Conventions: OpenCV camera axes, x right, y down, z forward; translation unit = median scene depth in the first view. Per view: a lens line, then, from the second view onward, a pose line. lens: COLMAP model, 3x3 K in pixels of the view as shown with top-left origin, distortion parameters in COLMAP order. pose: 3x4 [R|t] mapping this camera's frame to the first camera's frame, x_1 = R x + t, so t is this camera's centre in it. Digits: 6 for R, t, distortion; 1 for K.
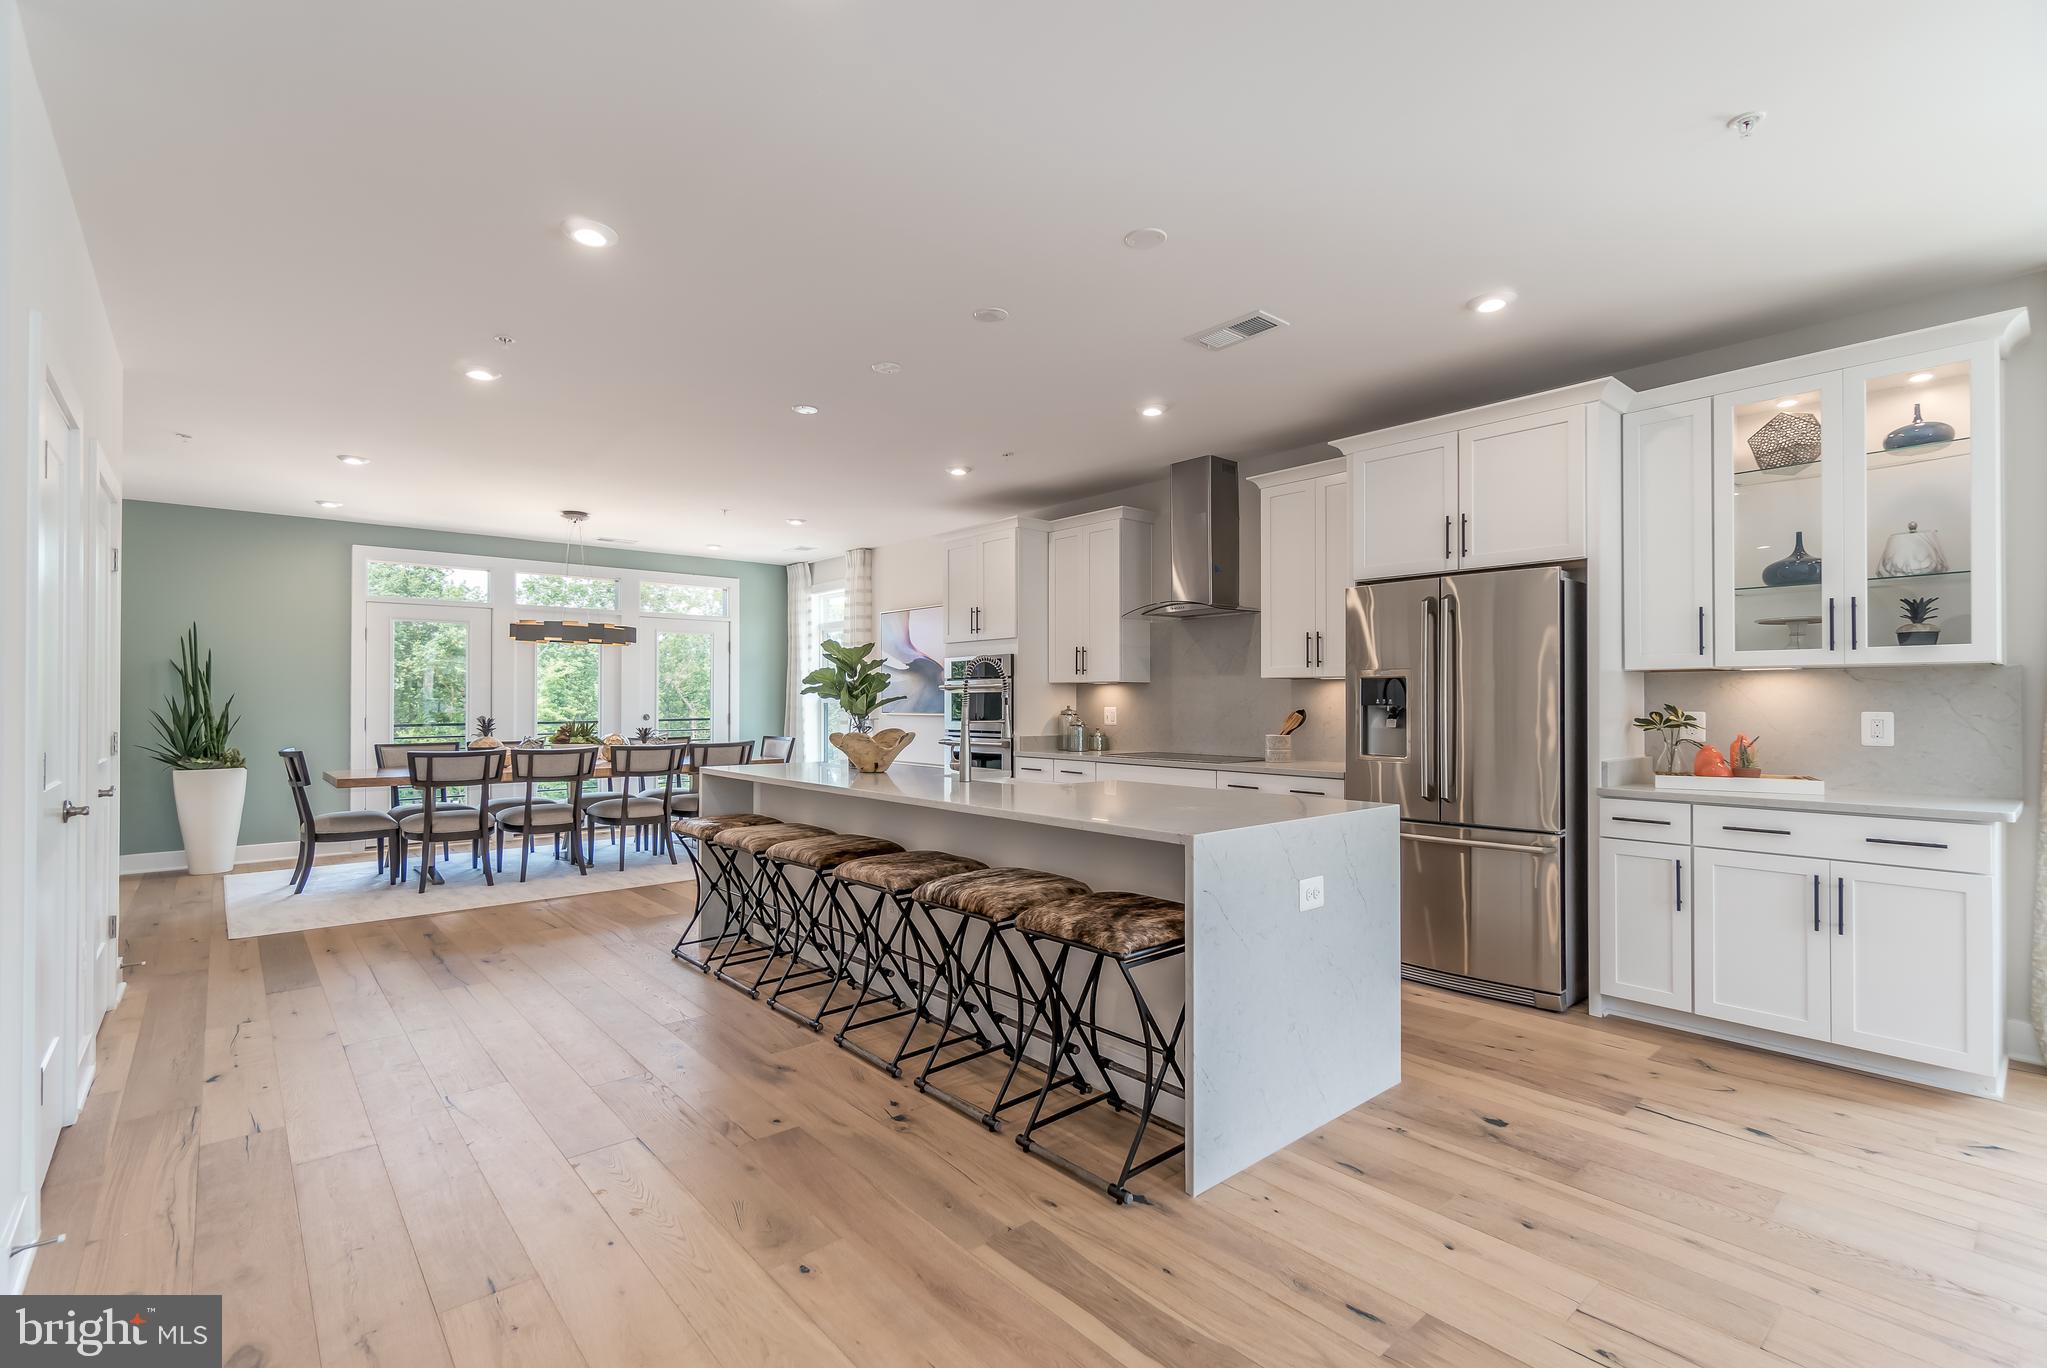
lens RADIAL K [[920.0, 0, 1020.0], [0, 920.0, 720.9], [0, 0, 1]] dist [-0.000377, -0.000034]
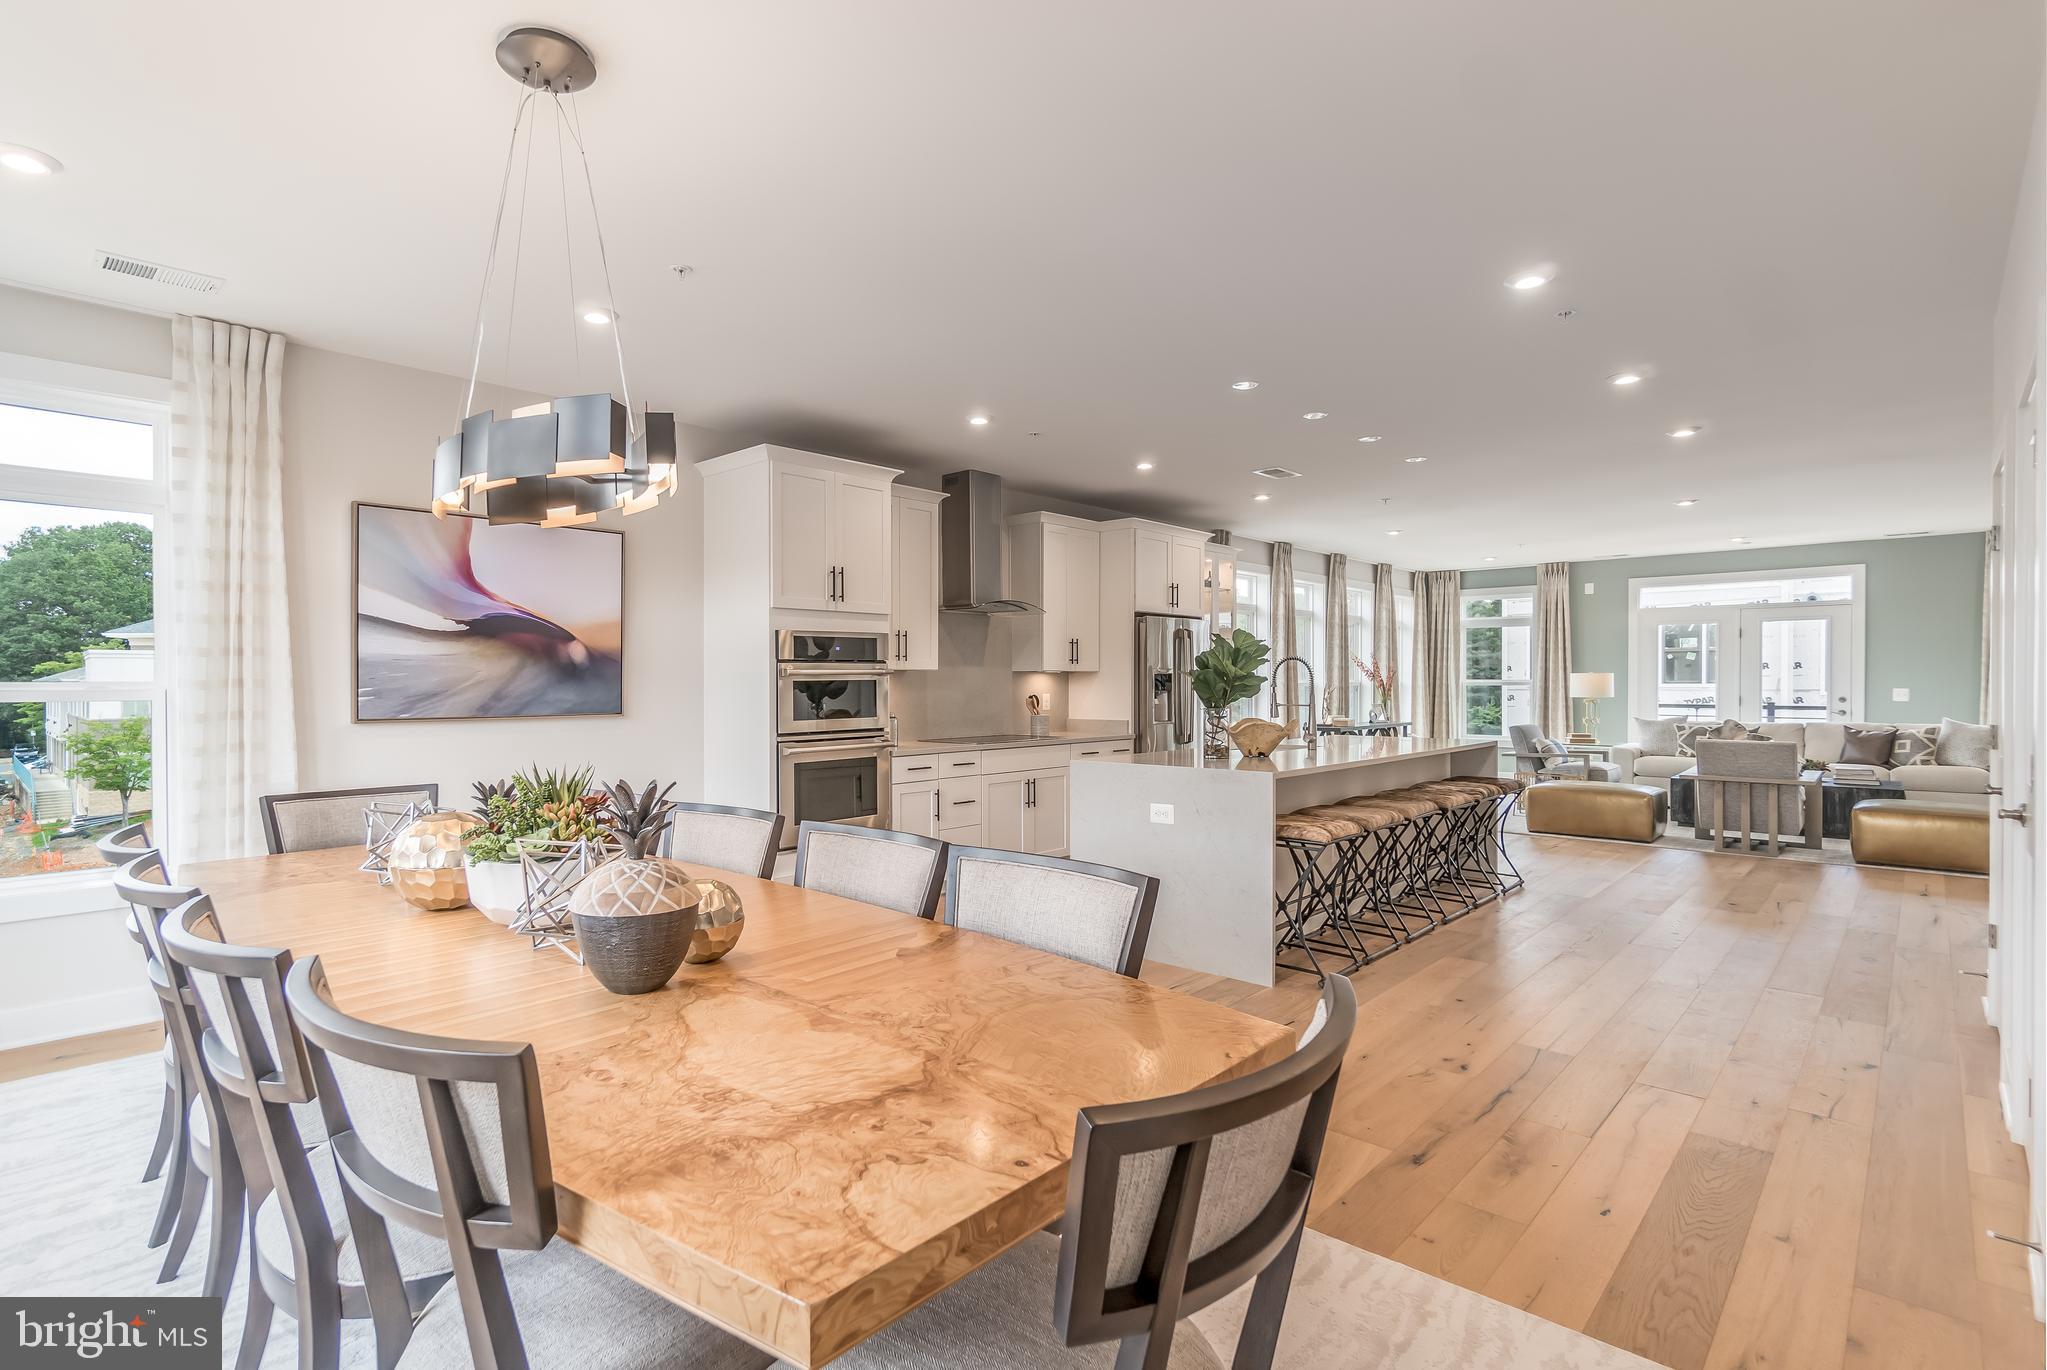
lens RADIAL K [[1003.9, 0, 970.6], [0, 1003.9, 688.9], [0, 0, 1]] dist [0.000293, 0.000595]
pose [[-0.094310, -0.004047, 0.995535, -0.921675], [0.023403, 0.999706, 0.006281, -0.027101], [-0.995268, 0.023891, -0.094187, 1.017278]]
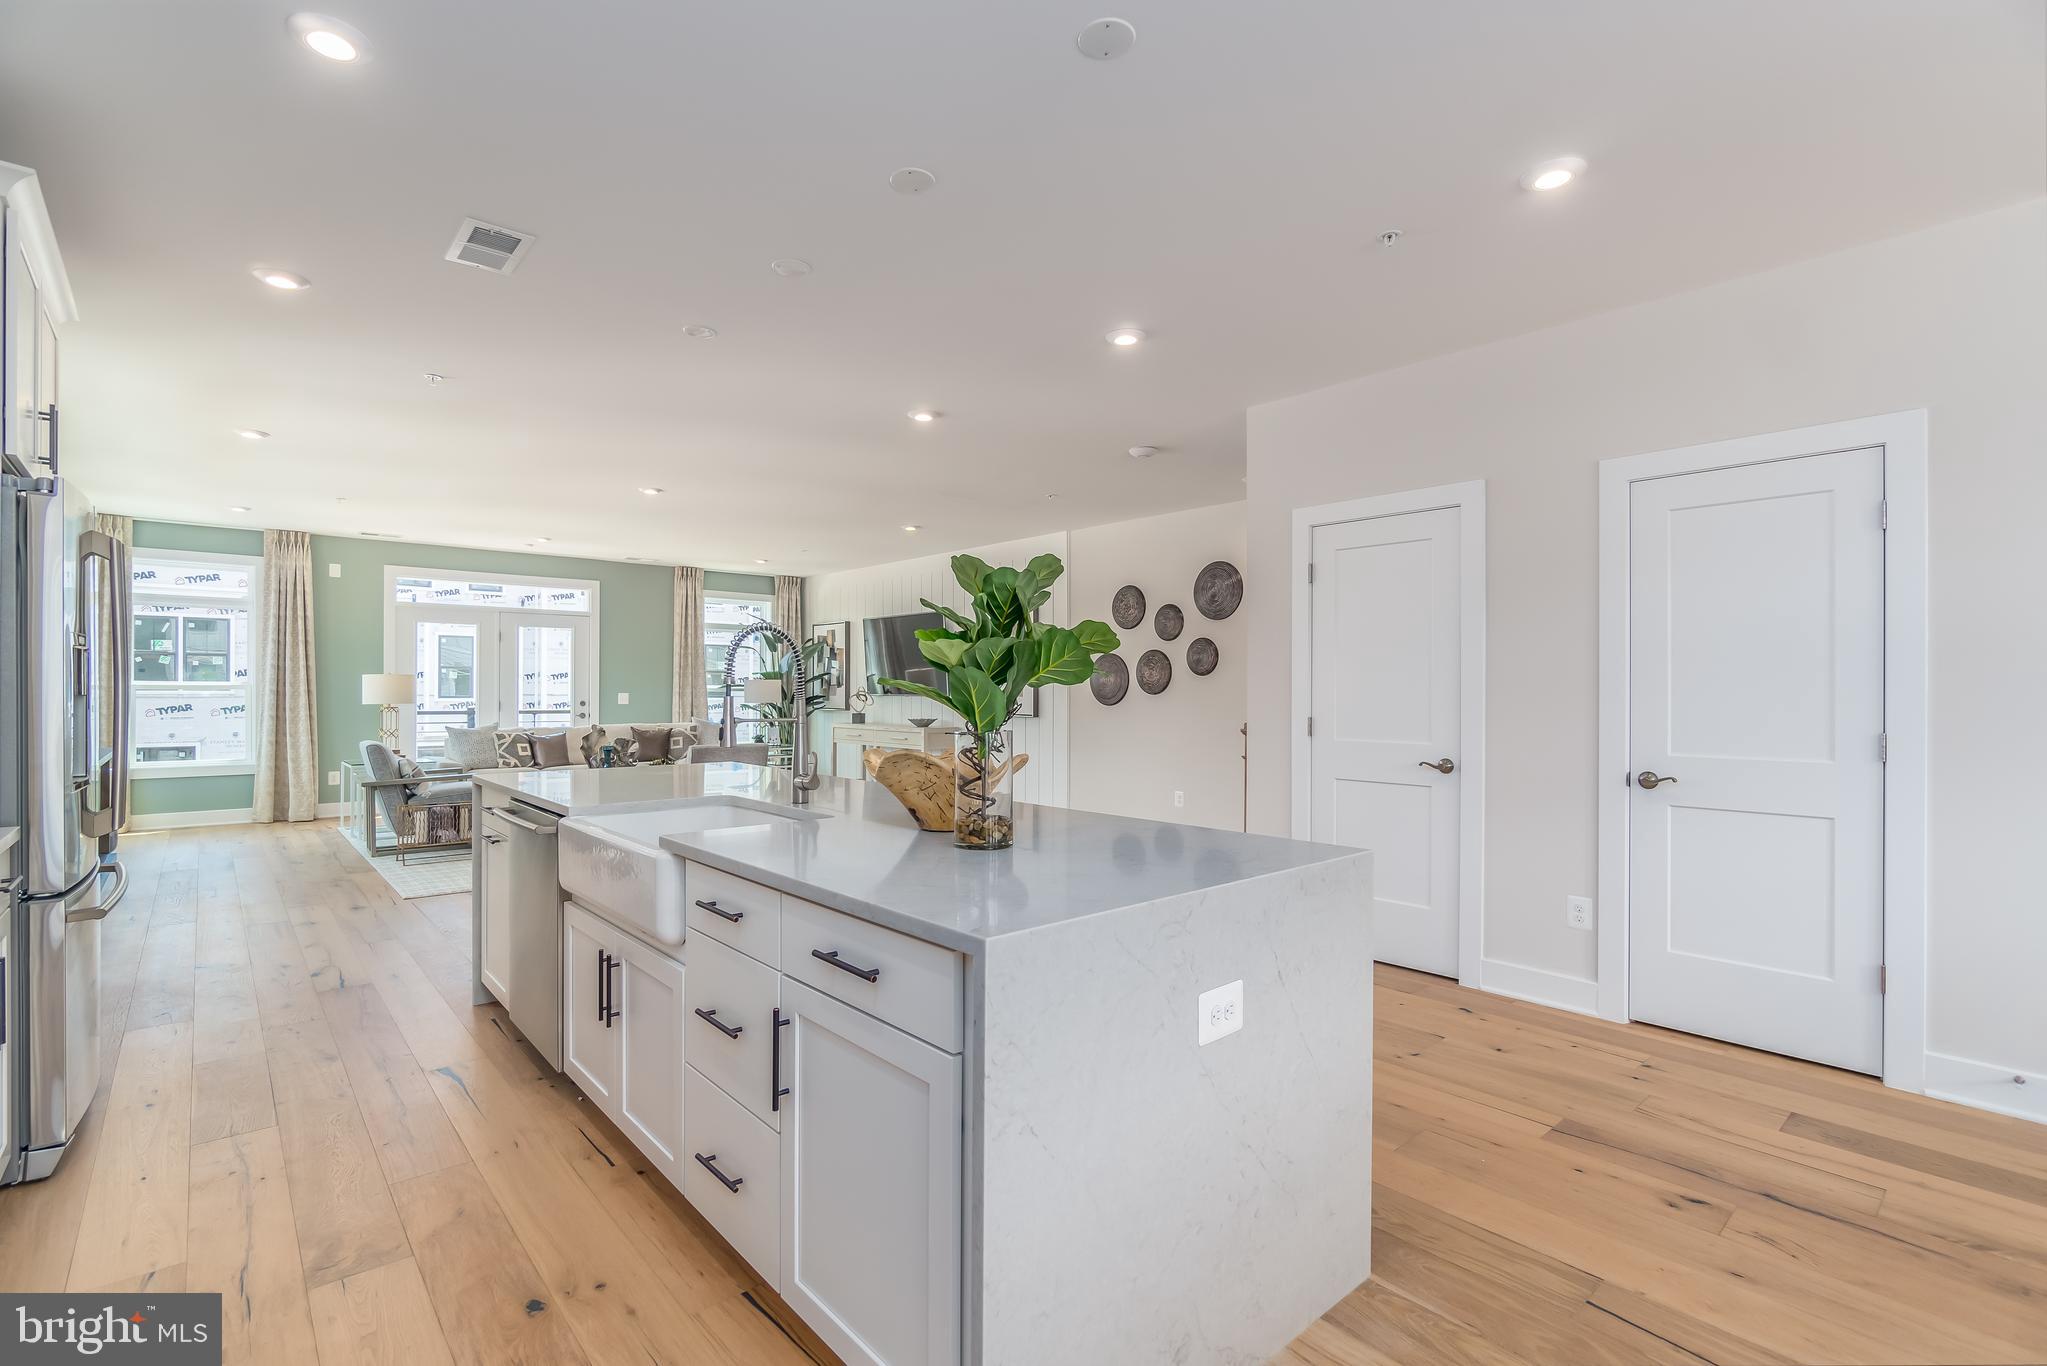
lens RADIAL K [[918.3, 0, 992.5], [0, 918.3, 697.0], [0, 0, 1]] dist [-0.007930, 0.000526]
pose [[-0.999955, -0.000143, 0.009498, -0.136868], [0.000122, 0.999610, 0.027932, -0.022425], [-0.009498, 0.027931, -0.999565, 1.063204]]
